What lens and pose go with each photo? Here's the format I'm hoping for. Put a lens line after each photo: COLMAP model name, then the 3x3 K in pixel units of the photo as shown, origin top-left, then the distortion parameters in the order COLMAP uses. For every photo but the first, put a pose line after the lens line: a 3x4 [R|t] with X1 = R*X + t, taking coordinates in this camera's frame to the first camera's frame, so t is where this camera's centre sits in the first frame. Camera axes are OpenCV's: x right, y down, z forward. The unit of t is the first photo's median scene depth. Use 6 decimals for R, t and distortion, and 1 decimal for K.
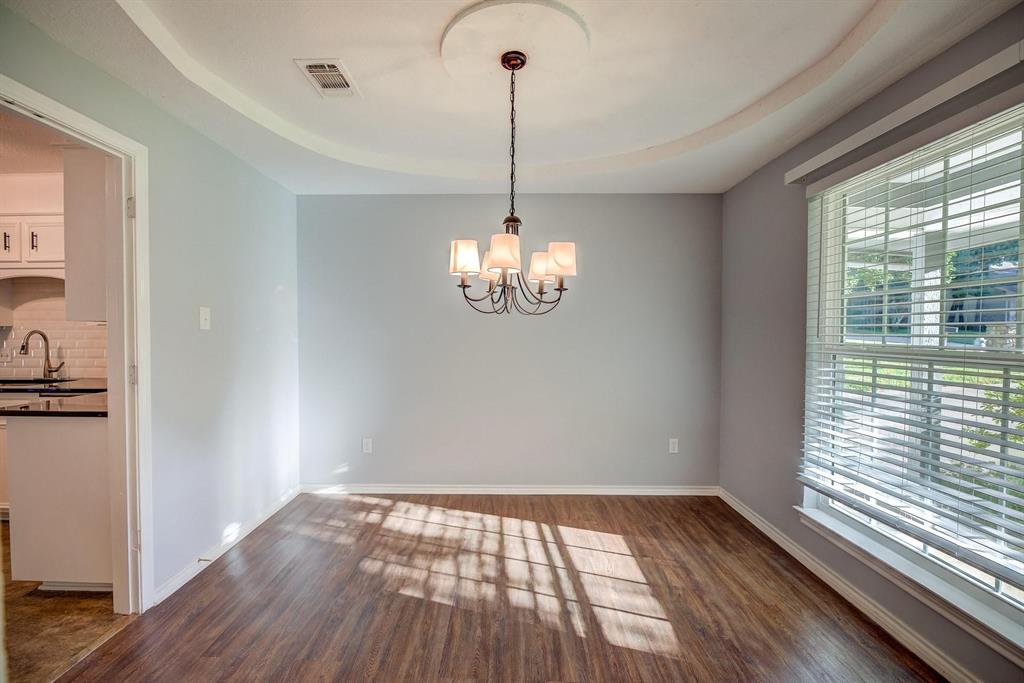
lens RADIAL K [[409.7, 0, 504.2], [0, 409.7, 340.5], [0, 0, 1]] dist [-0.006836, -0.000673]
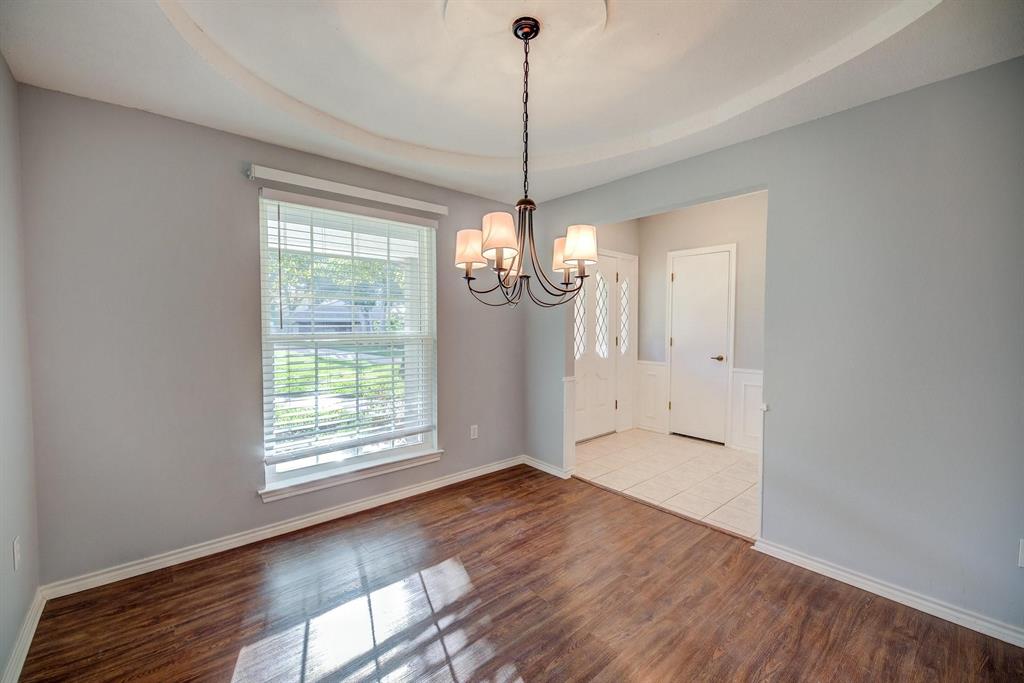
lens RADIAL K [[409.7, 0, 517.9], [0, 409.7, 342.3], [0, 0, 1]] dist [-0.006836, -0.000673]
pose [[-0.662498, -0.031501, 0.748401, -0.541135], [0.017796, 0.998171, 0.057768, -0.025311], [-0.748852, 0.051590, -0.660726, 1.296340]]
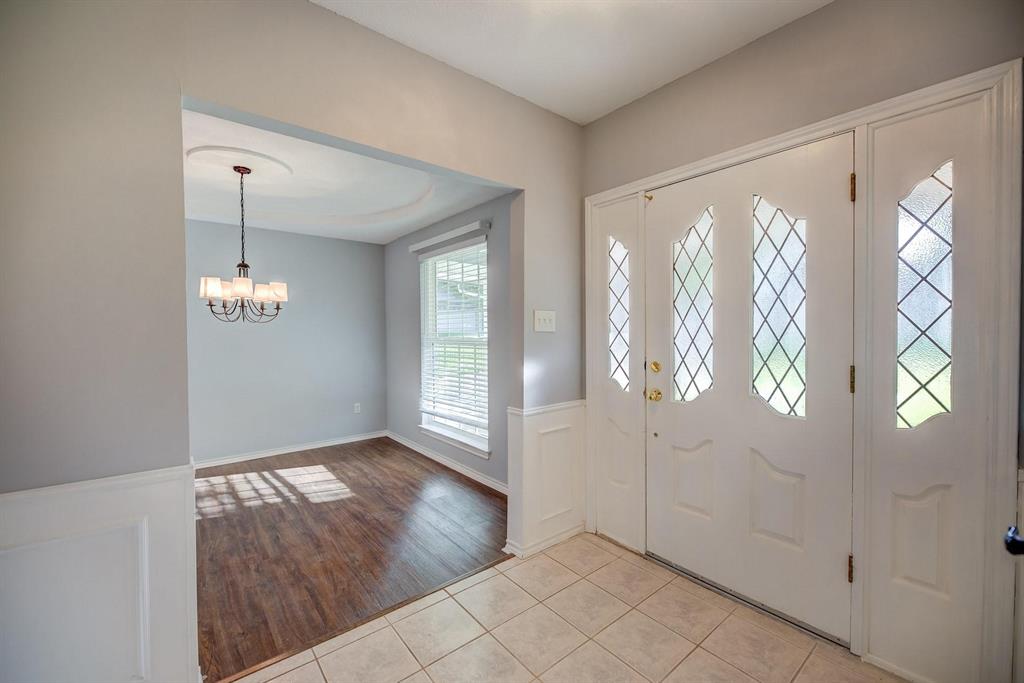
lens RADIAL K [[409.7, 0, 503.9], [0, 409.7, 340.9], [0, 0, 1]] dist [-0.006836, -0.000673]
pose [[0.772973, -0.023545, 0.634002, -0.182985], [0.024340, 0.999676, 0.007450, 0.018203], [-0.633972, 0.009672, 0.773296, -0.777049]]
